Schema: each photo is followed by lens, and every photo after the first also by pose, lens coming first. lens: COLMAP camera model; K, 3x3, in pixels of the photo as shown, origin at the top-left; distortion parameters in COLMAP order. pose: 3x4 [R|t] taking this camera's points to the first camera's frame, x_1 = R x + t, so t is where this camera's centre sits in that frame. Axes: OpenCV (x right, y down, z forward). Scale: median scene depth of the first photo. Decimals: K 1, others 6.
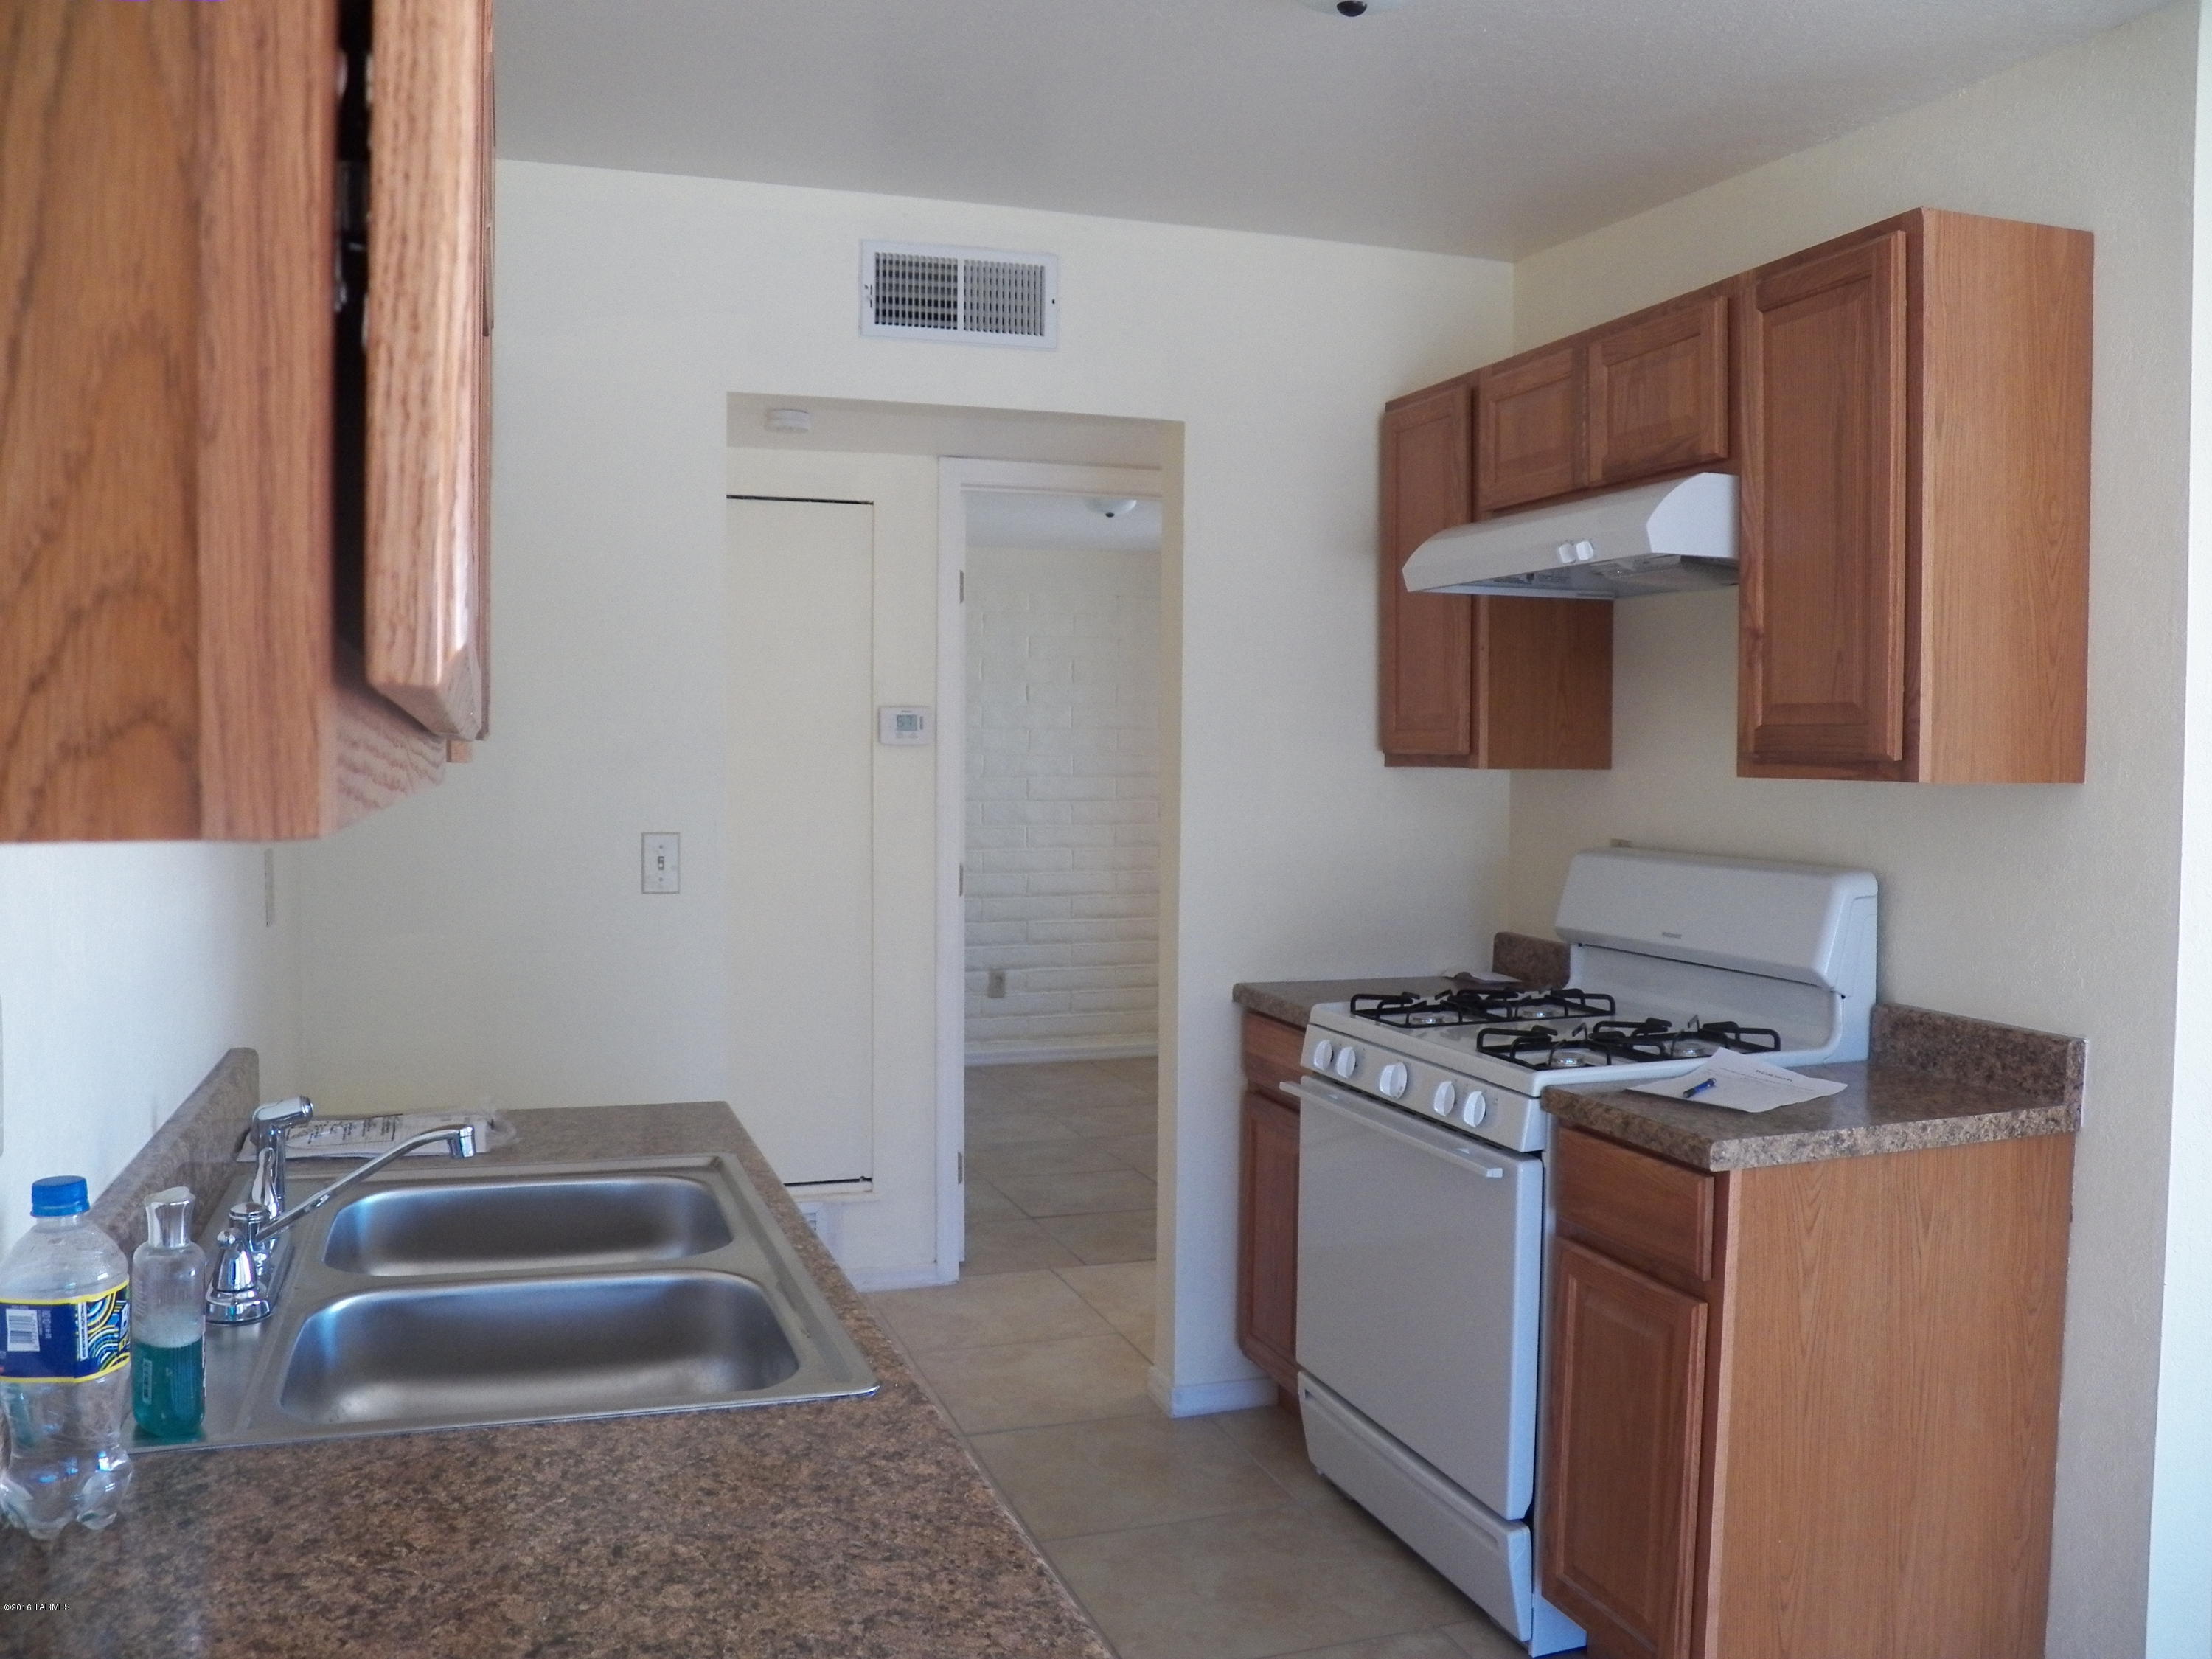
lens RADIAL K [[1803.2, 0, 1106.0], [0, 1803.2, 829.5], [0, 0, 1]] dist [-0.135890, 0.100480]
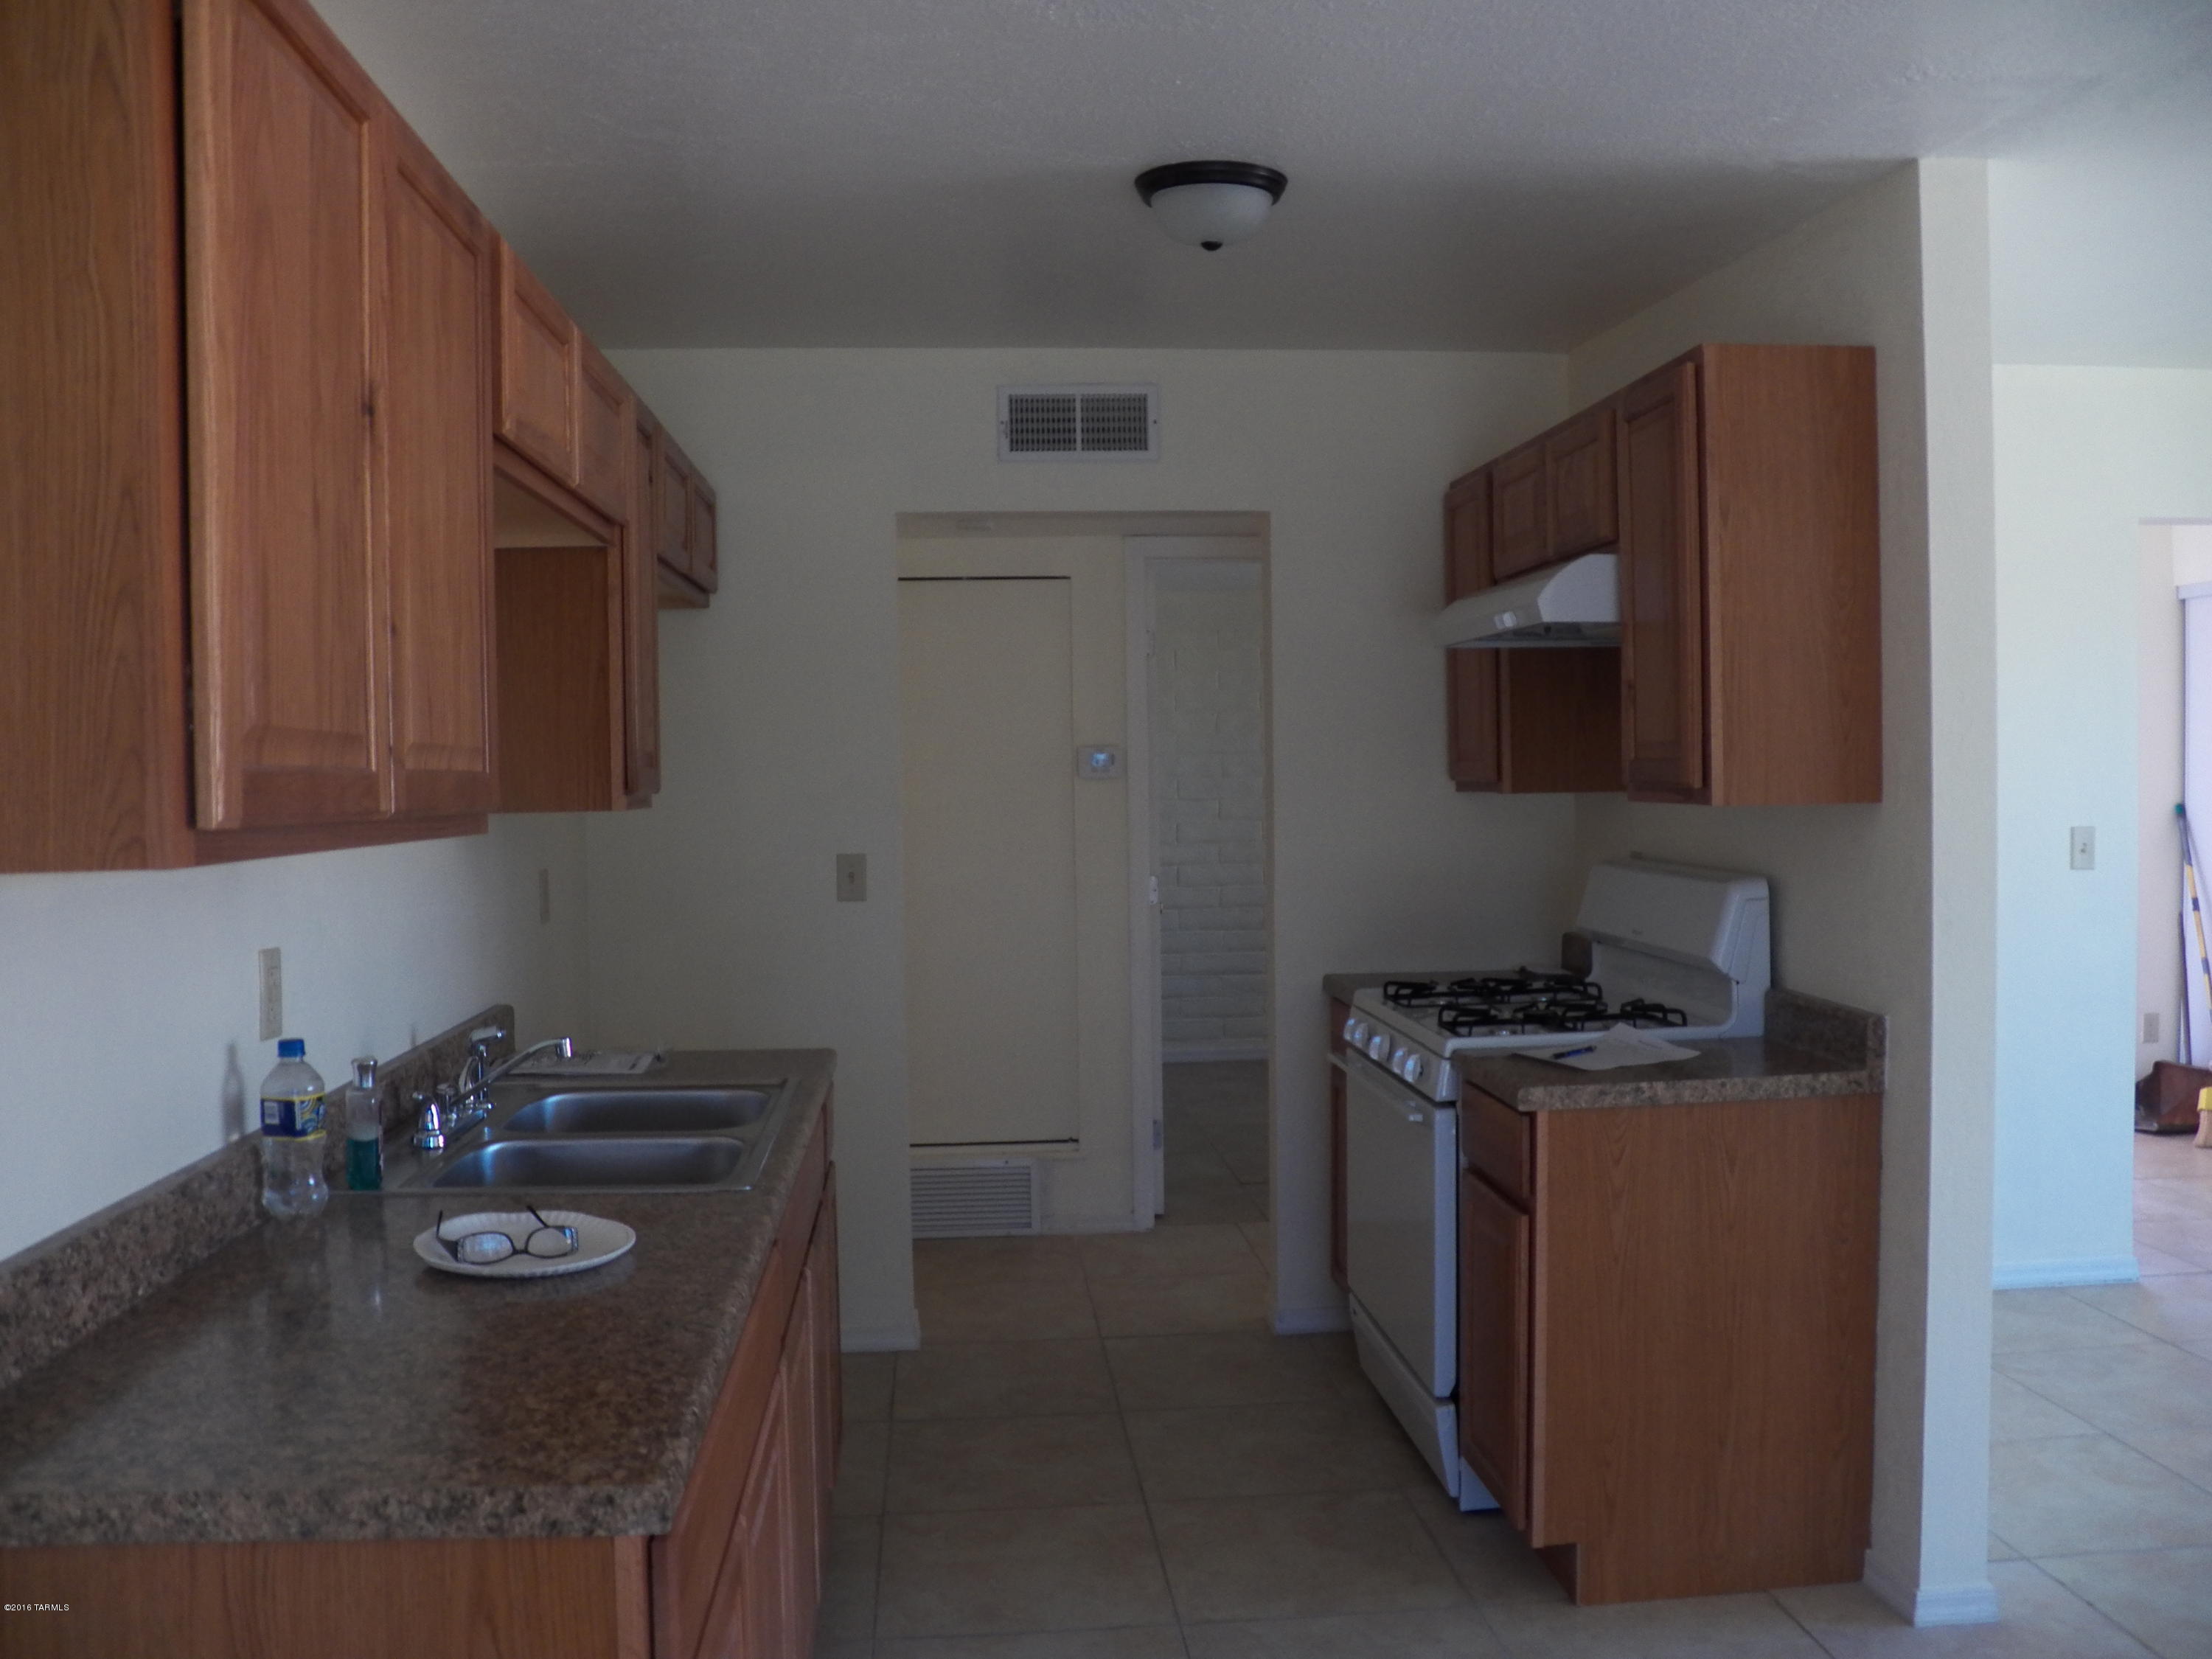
lens RADIAL K [[1803.2, 0, 1106.0], [0, 1803.2, 829.5], [0, 0, 1]] dist [-0.135890, 0.100480]
pose [[0.970938, -0.013146, -0.238969, 0.304773], [0.011311, 0.999895, -0.009052, -0.002998], [0.239063, 0.006086, 0.970985, -0.282149]]
